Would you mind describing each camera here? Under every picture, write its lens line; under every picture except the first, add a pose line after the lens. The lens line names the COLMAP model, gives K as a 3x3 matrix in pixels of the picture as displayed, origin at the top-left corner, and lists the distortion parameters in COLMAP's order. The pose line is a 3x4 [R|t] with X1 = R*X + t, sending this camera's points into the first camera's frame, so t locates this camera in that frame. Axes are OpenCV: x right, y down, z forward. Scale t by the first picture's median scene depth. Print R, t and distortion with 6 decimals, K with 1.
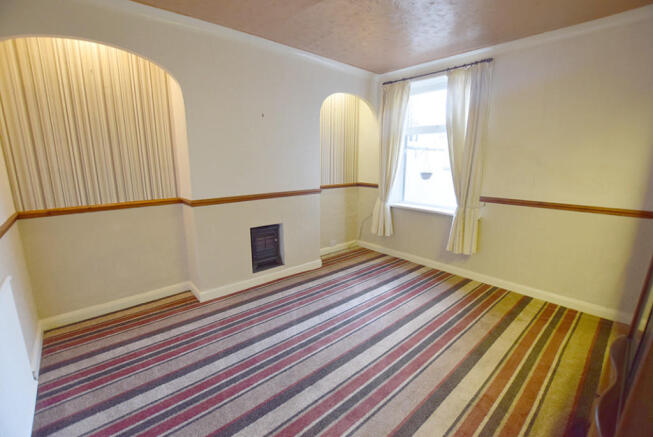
lens RADIAL K [[288.3, 0, 329.5], [0, 288.3, 218.9], [0, 0, 1]] dist [-0.029355, -0.001015]
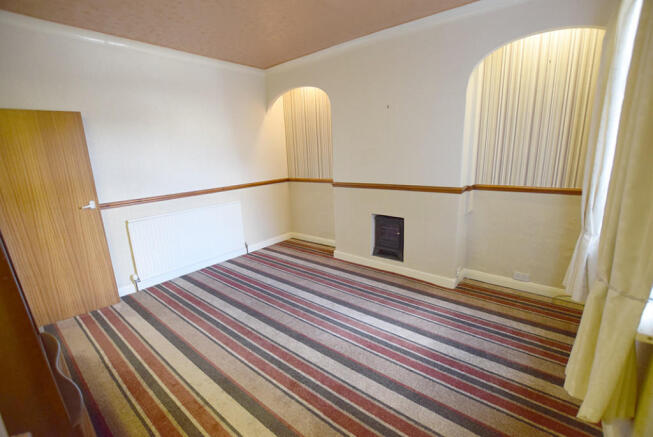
lens RADIAL K [[288.3, 0, 330.3], [0, 288.3, 221.4], [0, 0, 1]] dist [-0.029355, -0.001015]
pose [[0.164763, 0.228212, -0.959569, 0.785902], [-0.164523, 0.965594, 0.201396, -0.139954], [0.972515, 0.124689, 0.196640, 0.649597]]
